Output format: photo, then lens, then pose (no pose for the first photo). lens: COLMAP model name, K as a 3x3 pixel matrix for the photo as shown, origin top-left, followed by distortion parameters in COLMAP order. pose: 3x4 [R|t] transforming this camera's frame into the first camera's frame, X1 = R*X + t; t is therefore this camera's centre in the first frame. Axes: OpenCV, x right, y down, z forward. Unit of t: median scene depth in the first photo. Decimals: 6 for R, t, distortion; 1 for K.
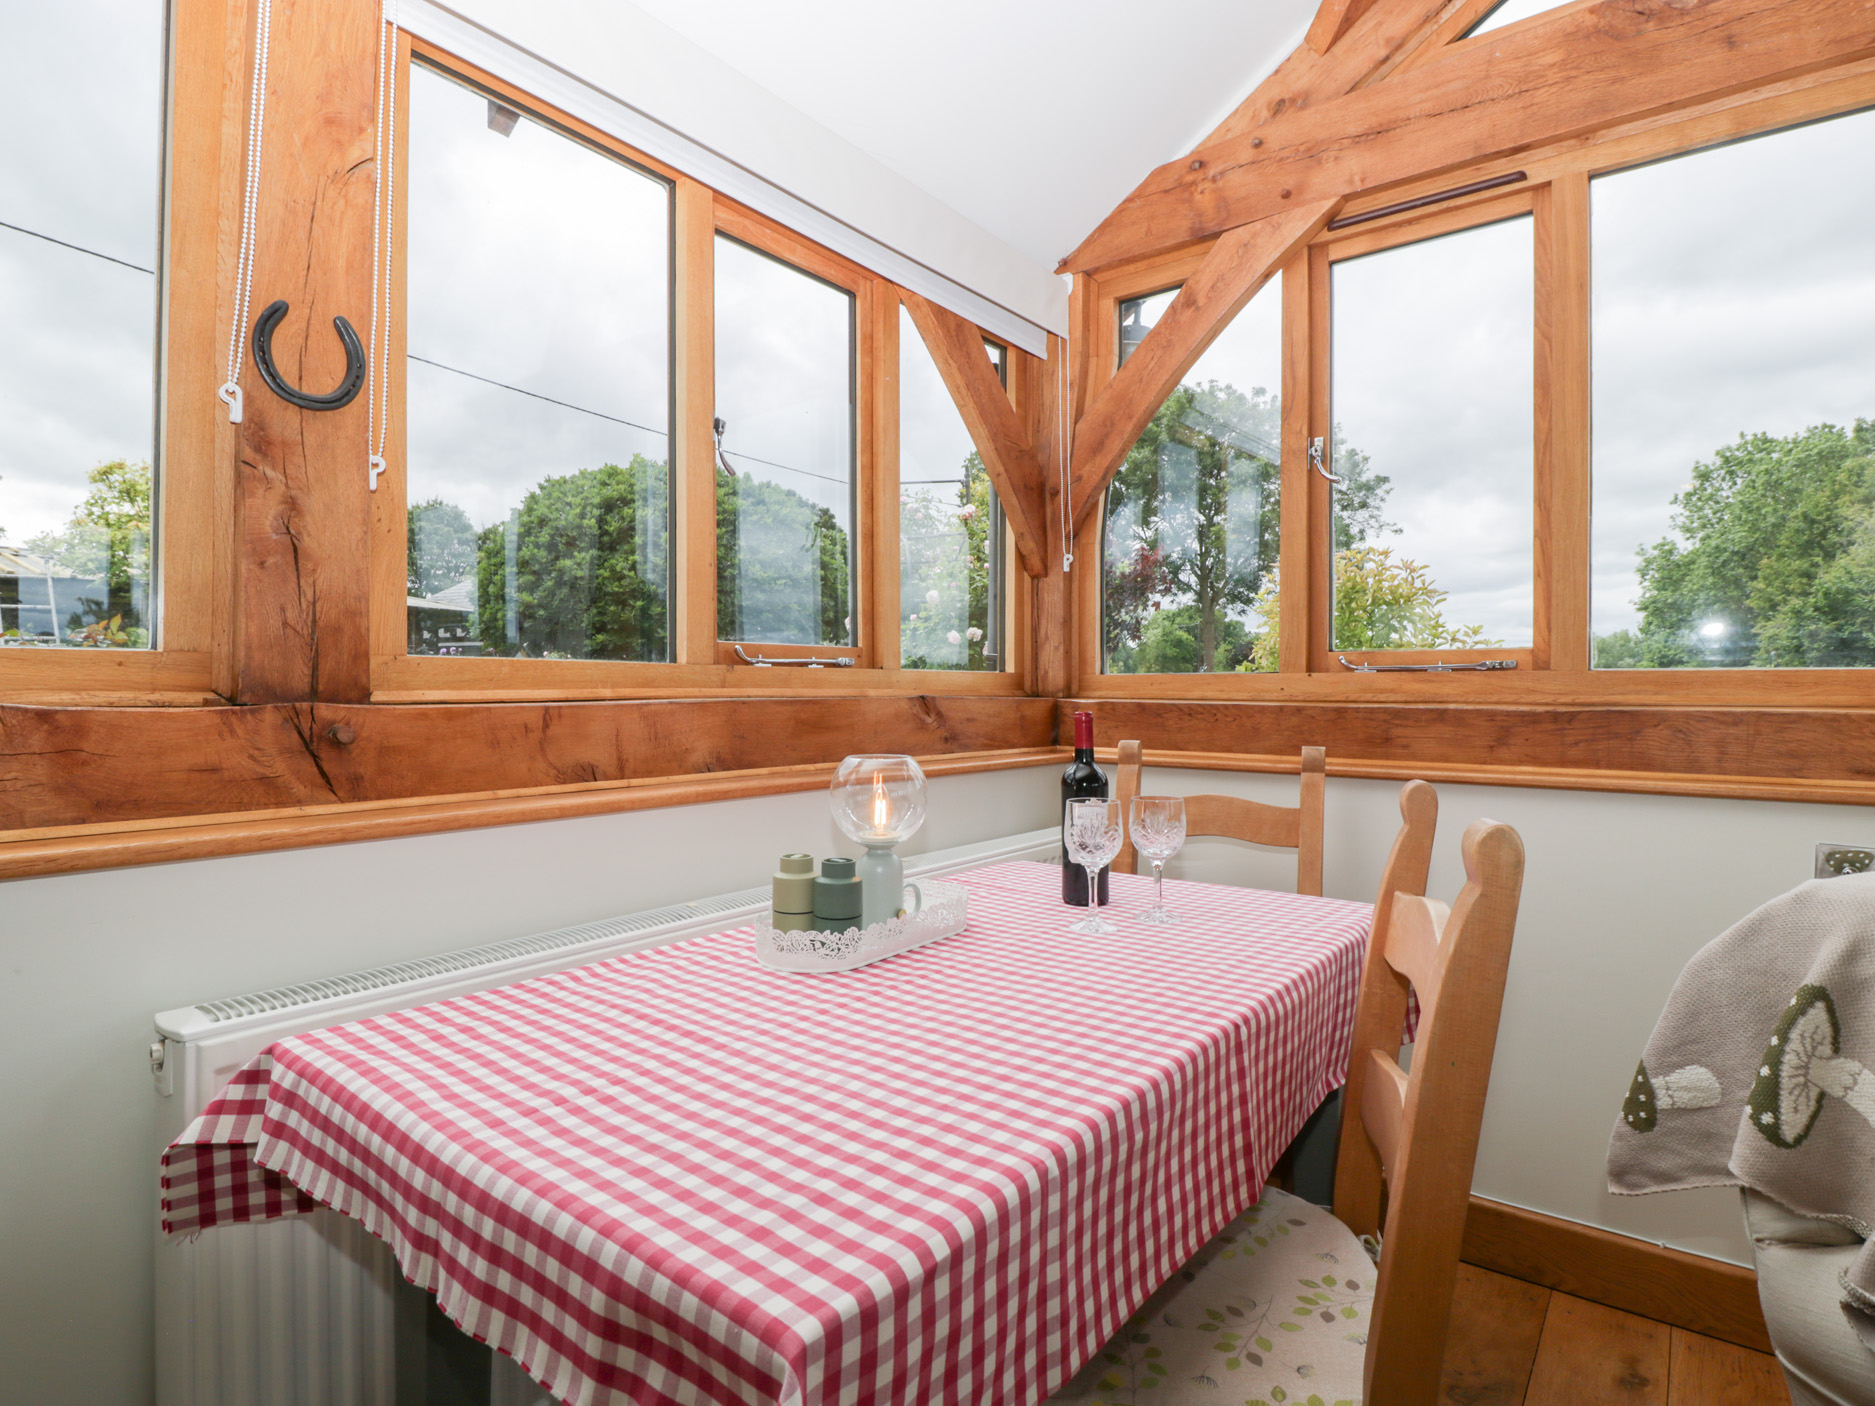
lens RADIAL K [[989.7, 0, 928.1], [0, 989.7, 694.6], [0, 0, 1]] dist [0.002464, -0.016532]
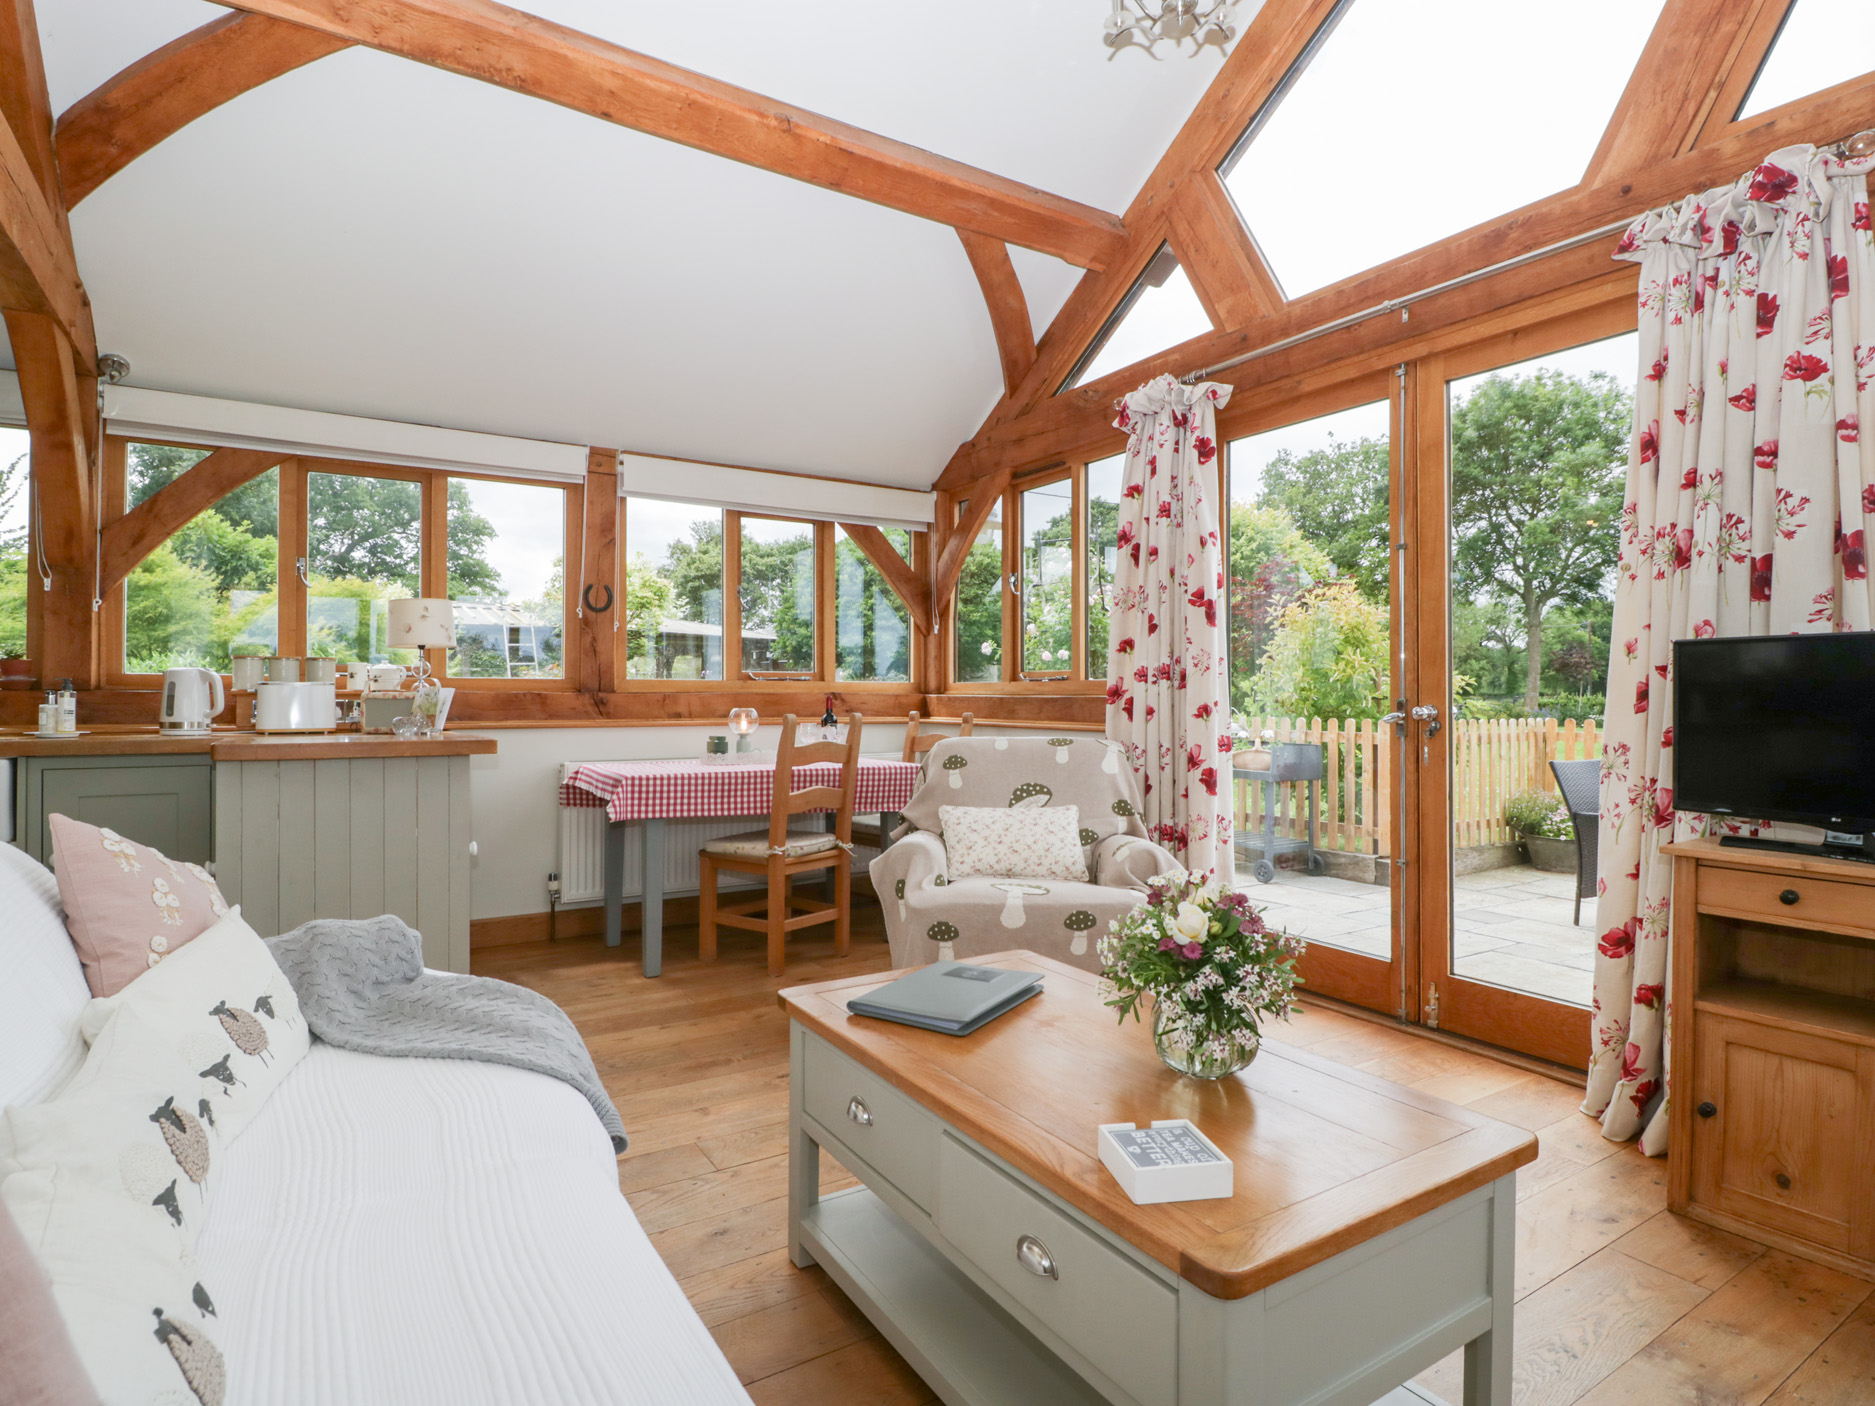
lens RADIAL K [[989.7, 0, 928.1], [0, 989.7, 694.6], [0, 0, 1]] dist [0.002464, -0.016532]
pose [[0.940680, -0.001803, -0.339291, 1.383114], [-0.001806, 0.999945, -0.010322, 0.040834], [0.339291, 0.010322, 0.940625, -1.591018]]
